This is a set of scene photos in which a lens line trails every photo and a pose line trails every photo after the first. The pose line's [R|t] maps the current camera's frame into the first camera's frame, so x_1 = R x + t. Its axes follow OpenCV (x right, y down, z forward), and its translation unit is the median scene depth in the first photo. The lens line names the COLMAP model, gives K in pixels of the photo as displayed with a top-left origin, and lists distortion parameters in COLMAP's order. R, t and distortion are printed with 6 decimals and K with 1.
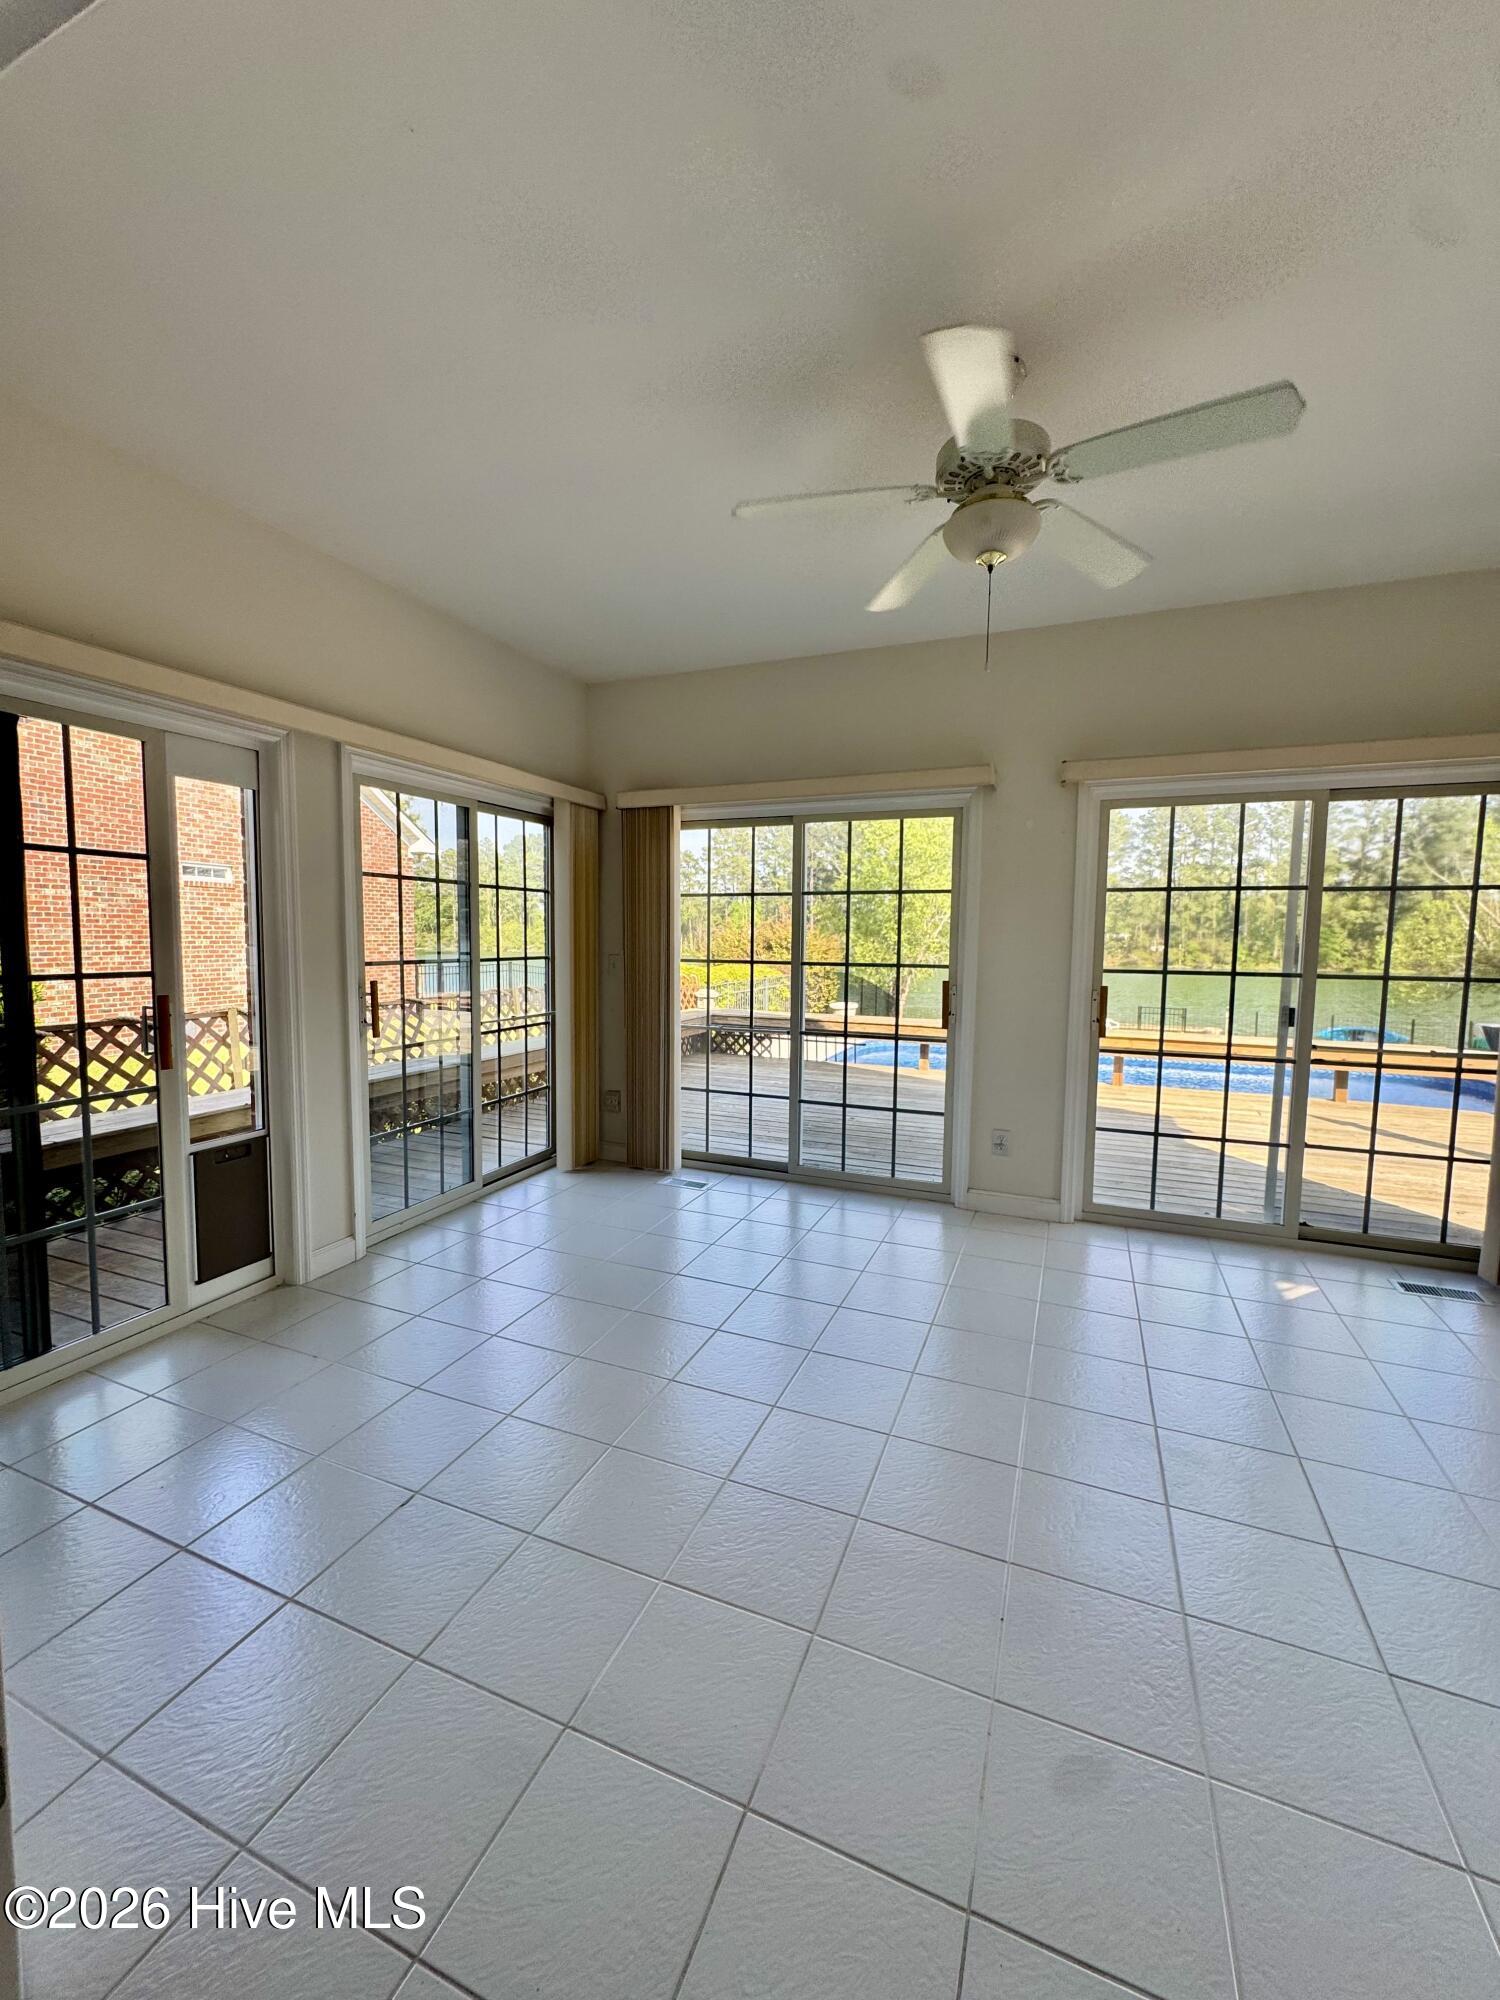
lens RADIAL K [[796.2, 0, 751.7], [0, 796.2, 1004.0], [0, 0, 1]] dist [-0.004727, 0.001002]
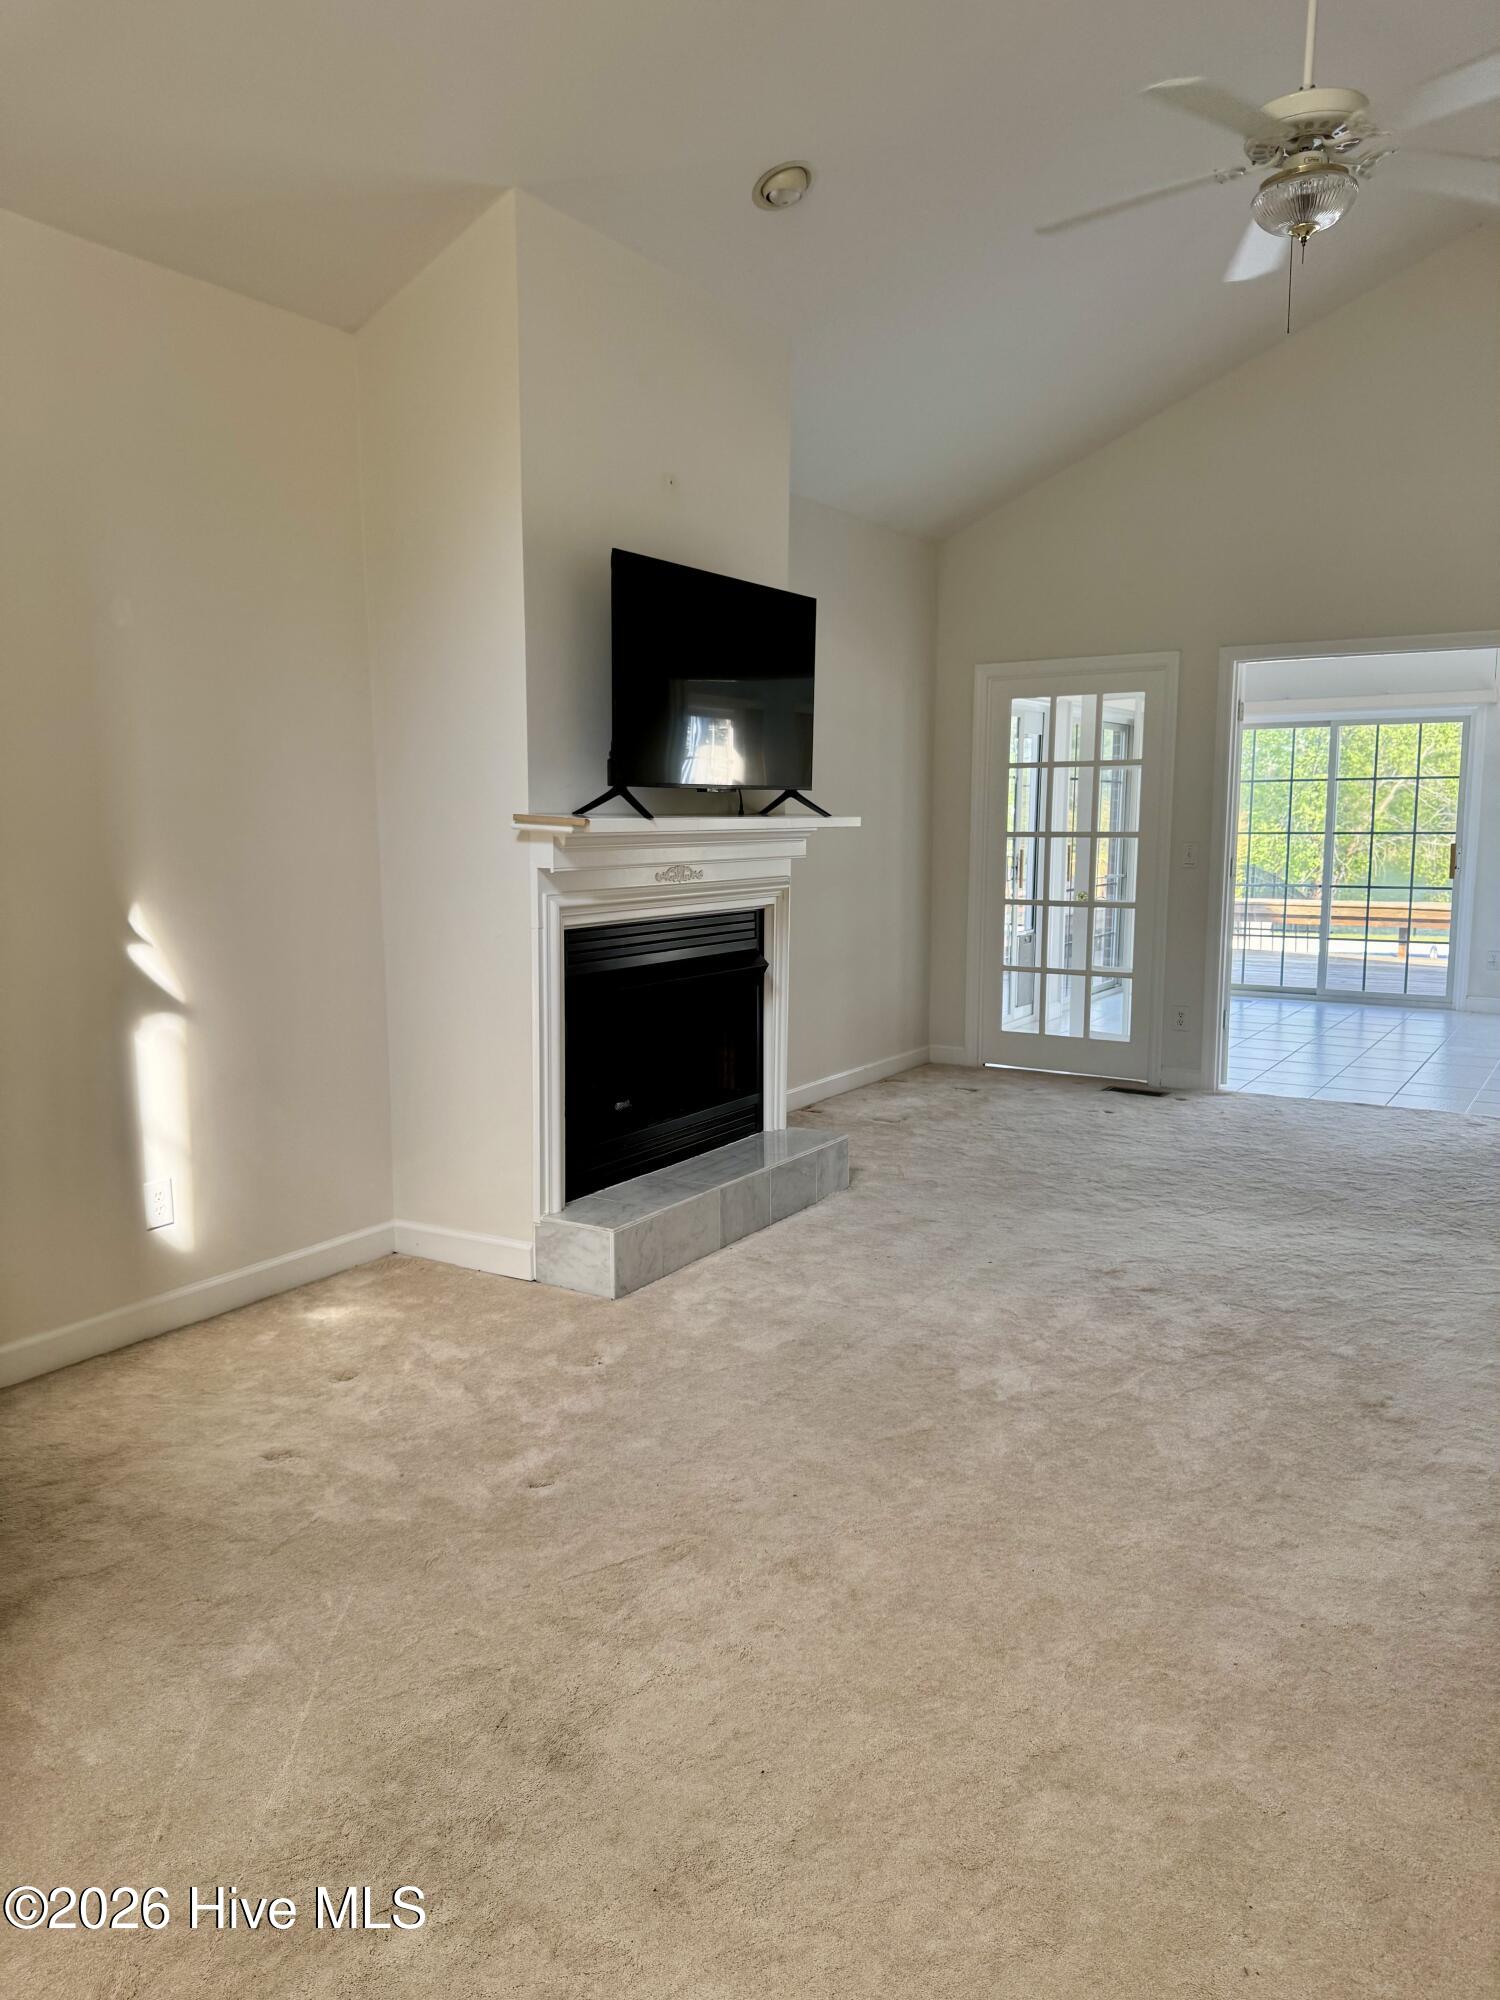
lens RADIAL K [[1422.2, 0, 743.3], [0, 1422.2, 995.7], [0, 0, 1]] dist [0.054227, -0.014744]
pose [[0.985267, 0.011617, -0.170629, -0.482616], [-0.004740, 0.999162, 0.040652, 0.124994], [0.170958, -0.039245, 0.984496, -1.500961]]
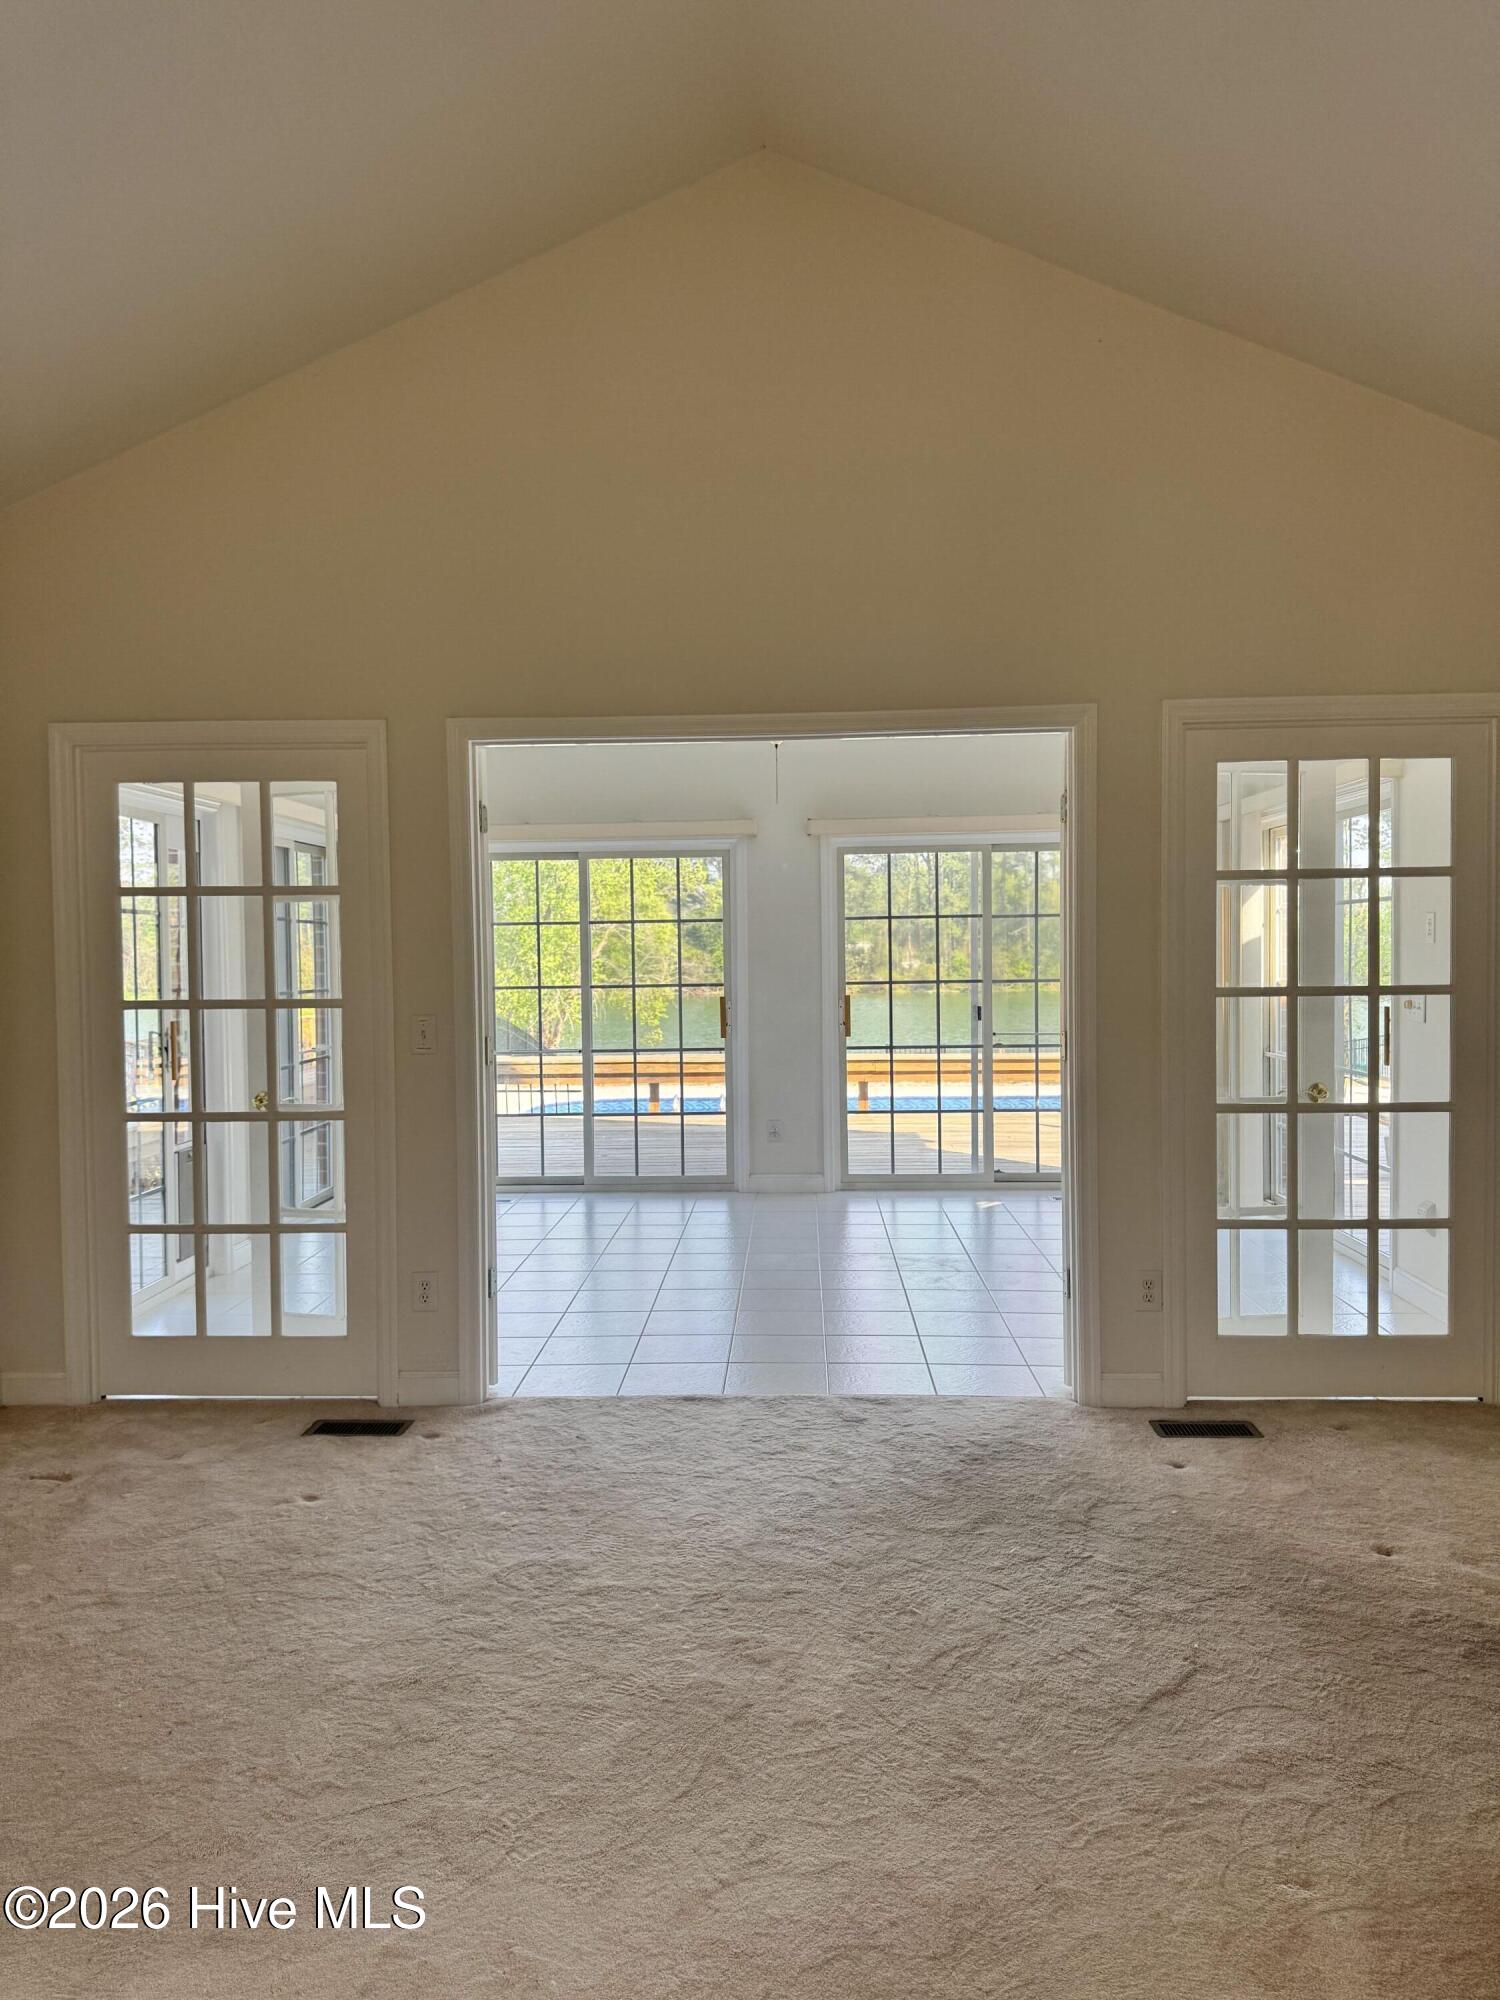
lens RADIAL K [[1422.2, 0, 737.0], [0, 1422.2, 1009.2], [0, 0, 1]] dist [0.054227, -0.014744]
pose [[0.940120, -0.037517, 0.338772, -0.399526], [0.053330, 0.997873, -0.037485, 0.062064], [-0.336645, 0.053307, 0.940121, -0.871370]]
